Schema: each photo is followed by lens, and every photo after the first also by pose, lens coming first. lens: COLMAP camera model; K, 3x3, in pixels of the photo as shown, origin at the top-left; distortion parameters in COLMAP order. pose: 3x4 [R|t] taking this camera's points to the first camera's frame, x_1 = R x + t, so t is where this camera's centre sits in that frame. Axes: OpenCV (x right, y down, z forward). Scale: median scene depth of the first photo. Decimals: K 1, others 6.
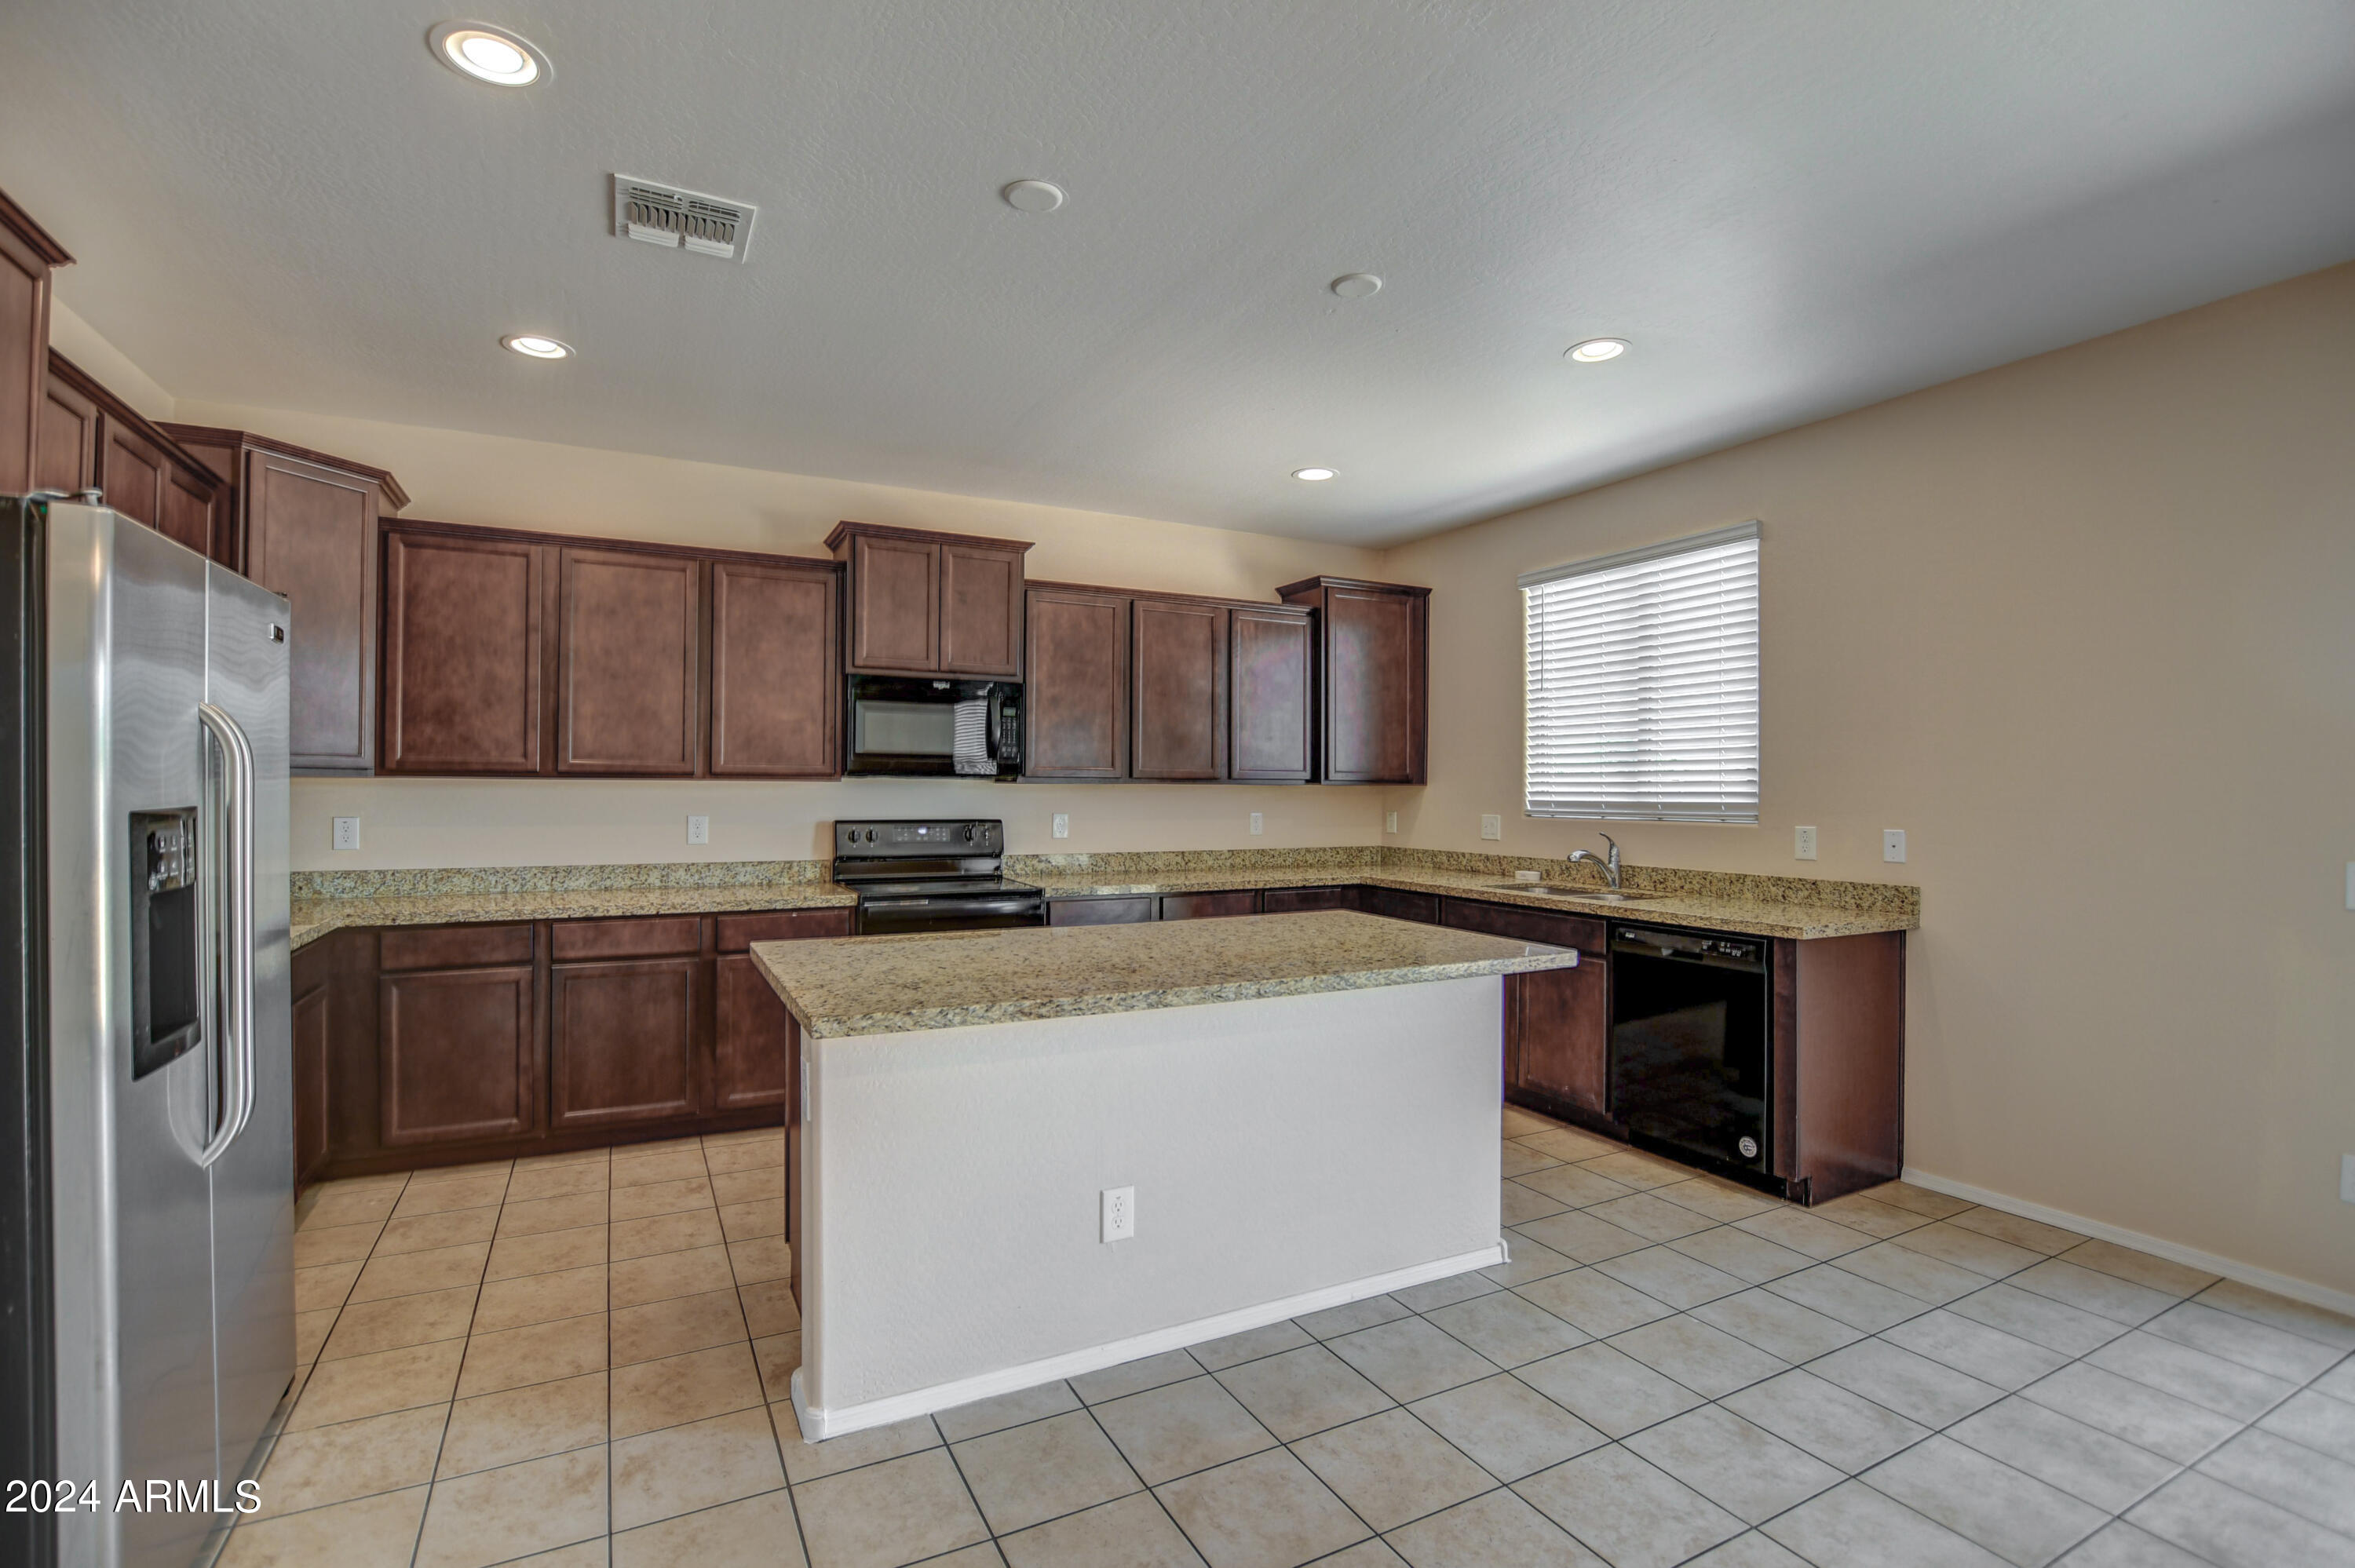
lens RADIAL K [[1066.1, 0, 1164.8], [0, 1066.1, 793.4], [0, 0, 1]] dist [-0.026227, 0.000302]
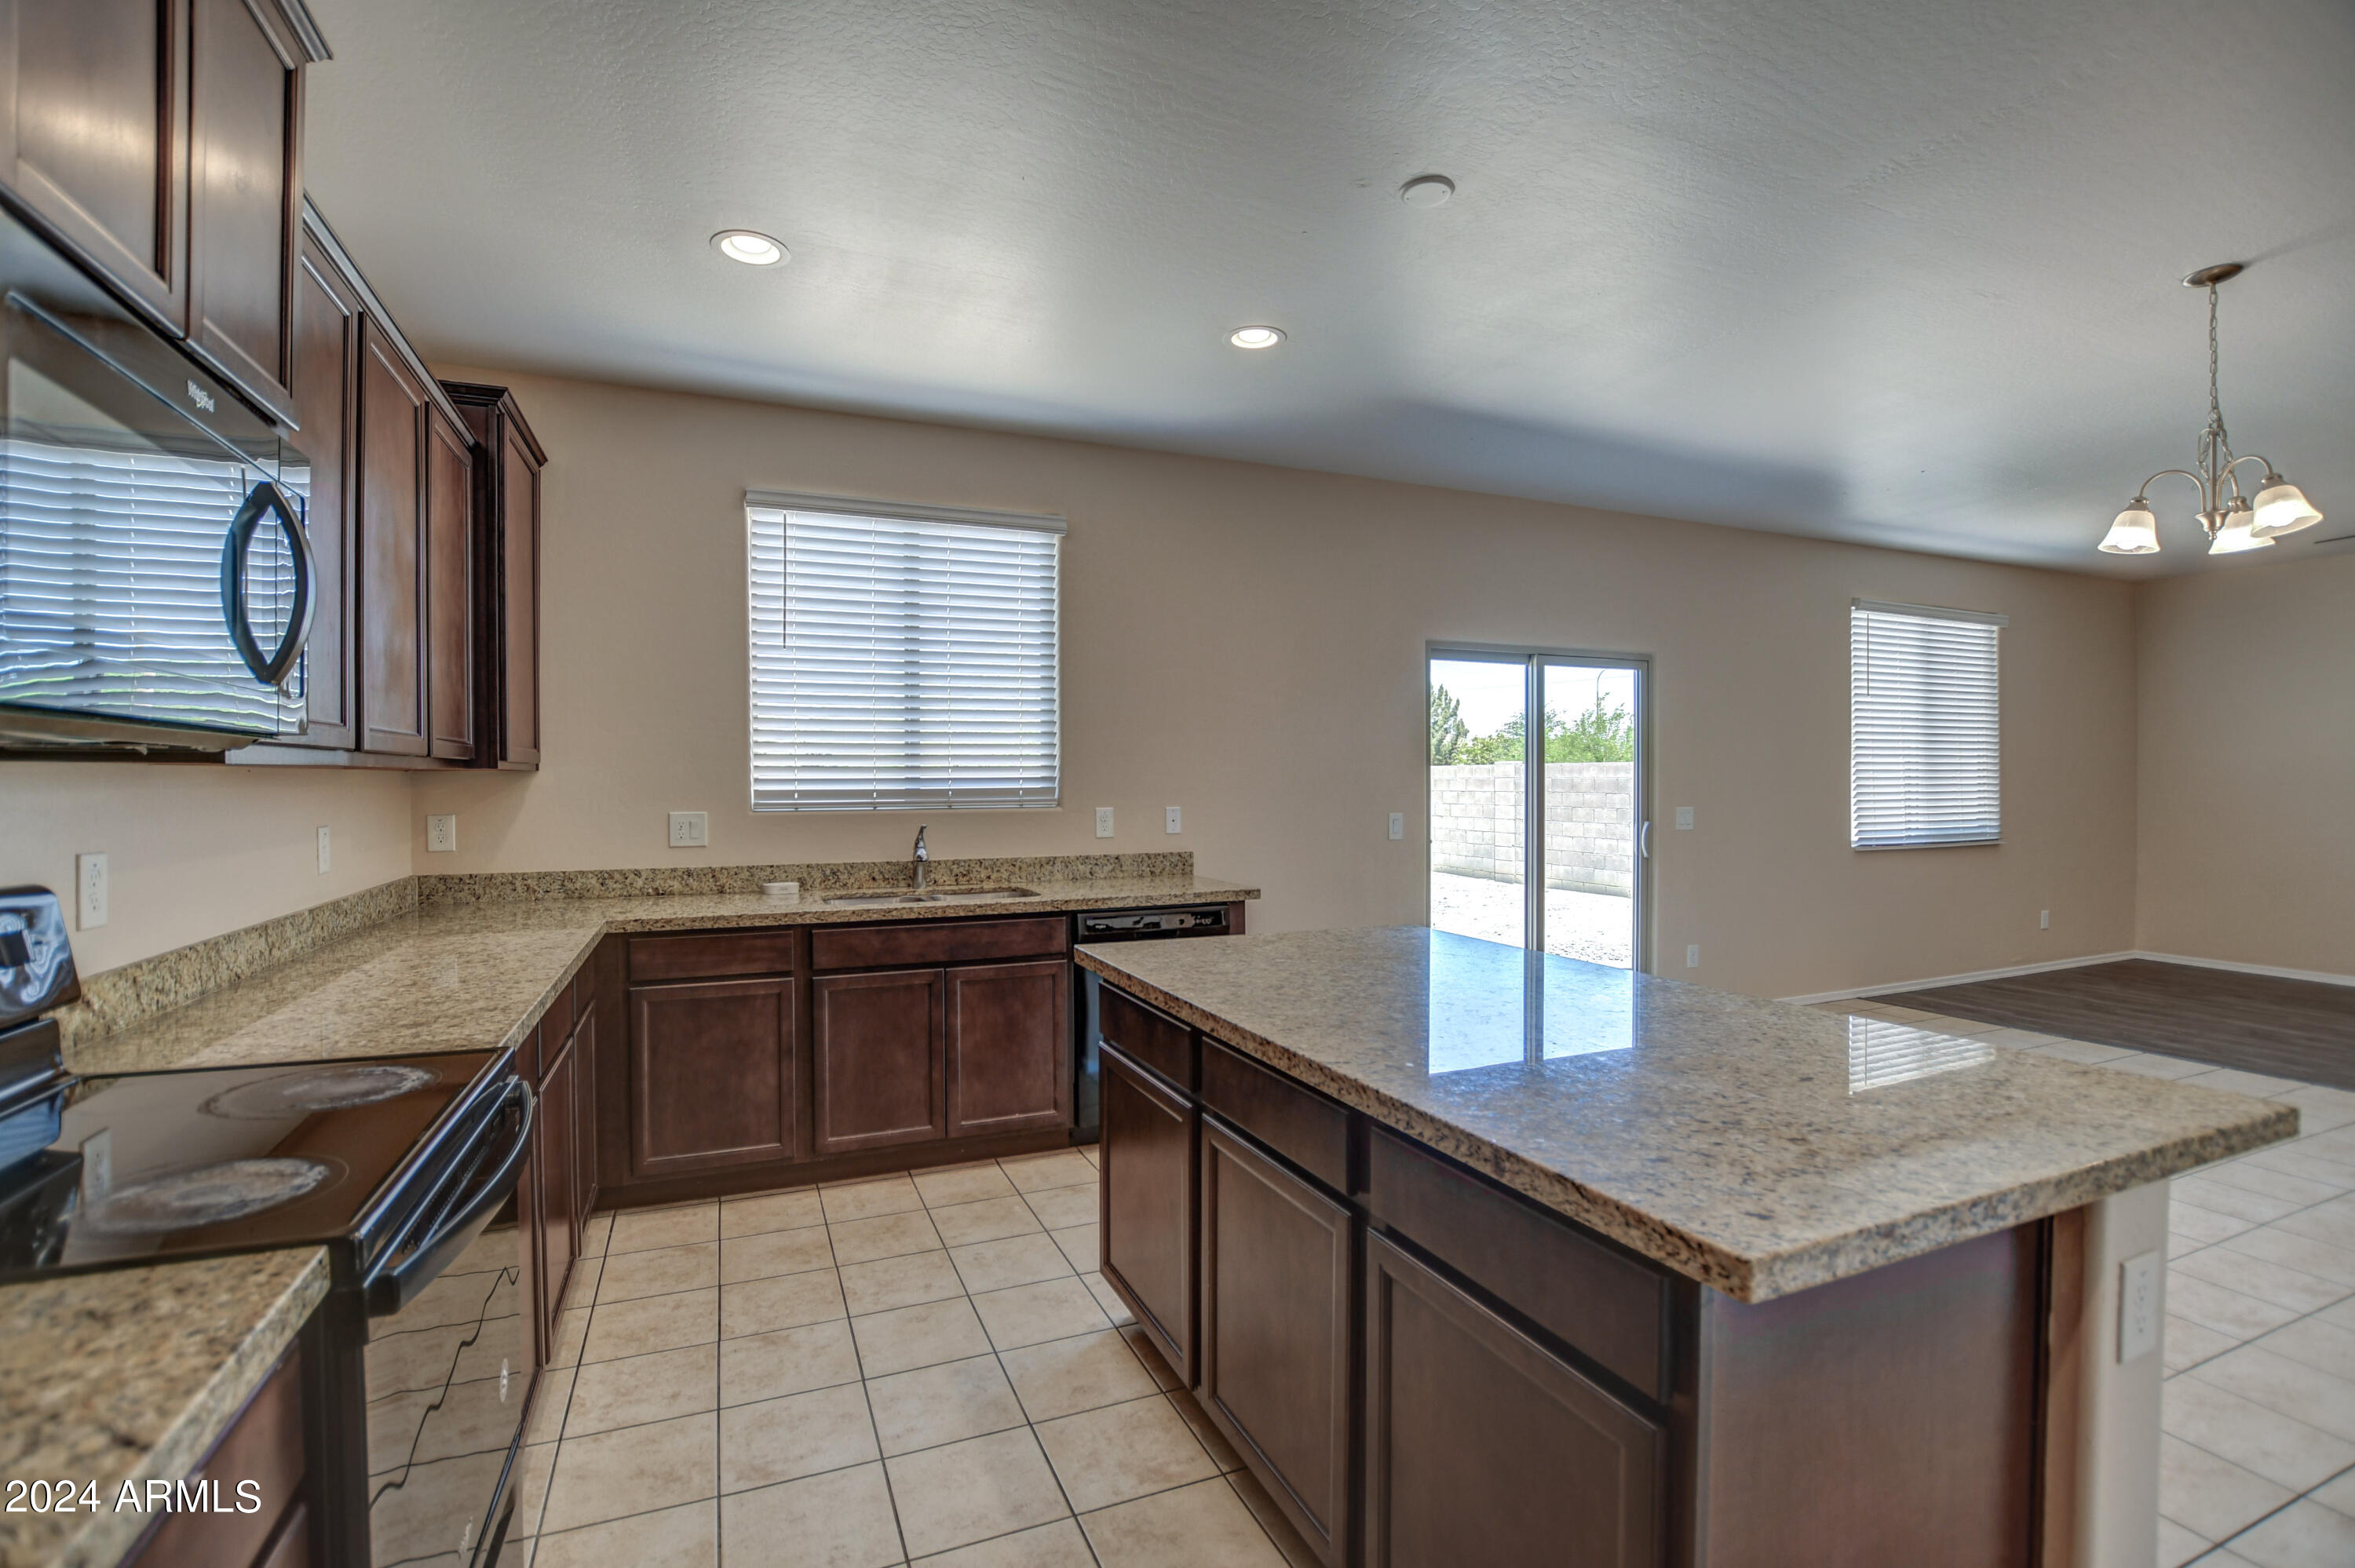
lens RADIAL K [[1066.1, 0, 1164.8], [0, 1066.1, 793.4], [0, 0, 1]] dist [-0.026227, 0.000302]
pose [[0.082320, -0.016813, 0.996464, -0.463774], [0.008508, 0.999833, 0.016167, -0.001202], [-0.996570, 0.007147, 0.082449, 0.777262]]
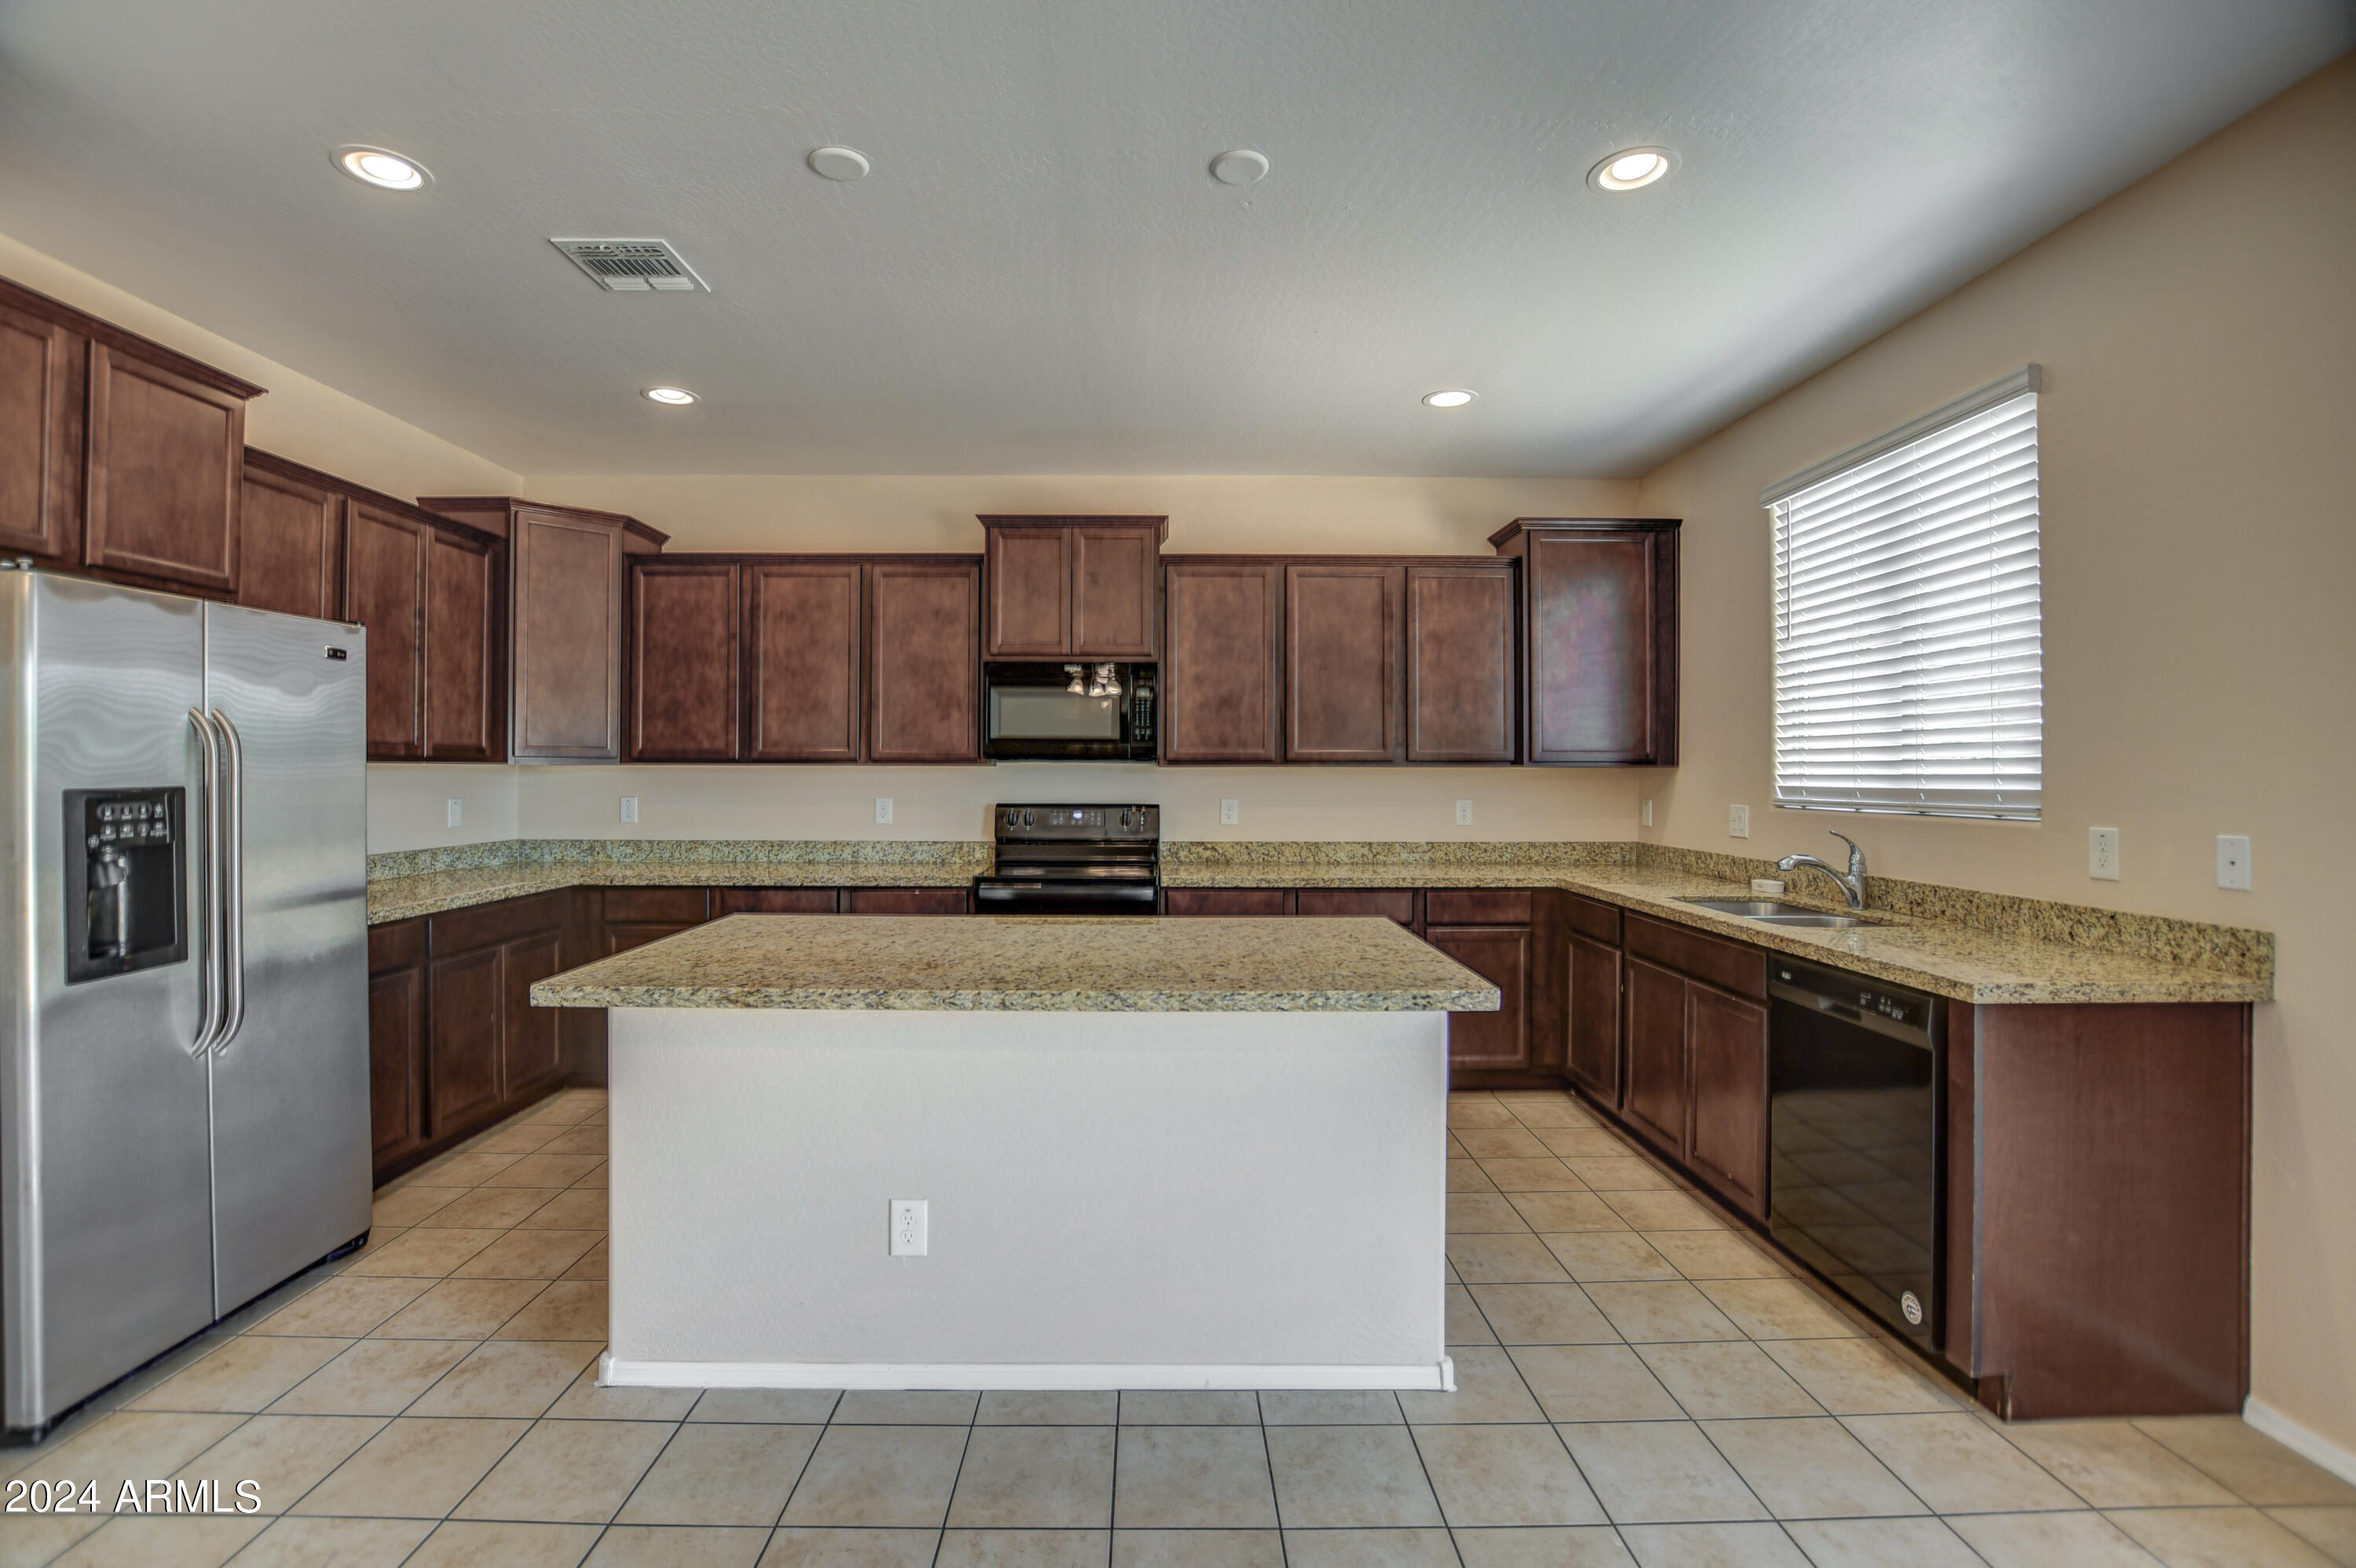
lens RADIAL K [[1072.7, 0, 1175.2], [0, 1072.7, 770.1], [0, 0, 1]] dist [-0.026056, 0.000508]
pose [[0.893546, -0.004014, -0.448953, 0.358400], [0.000393, 0.999967, -0.008156, 0.001564], [0.448971, 0.007111, 0.893518, 0.162986]]
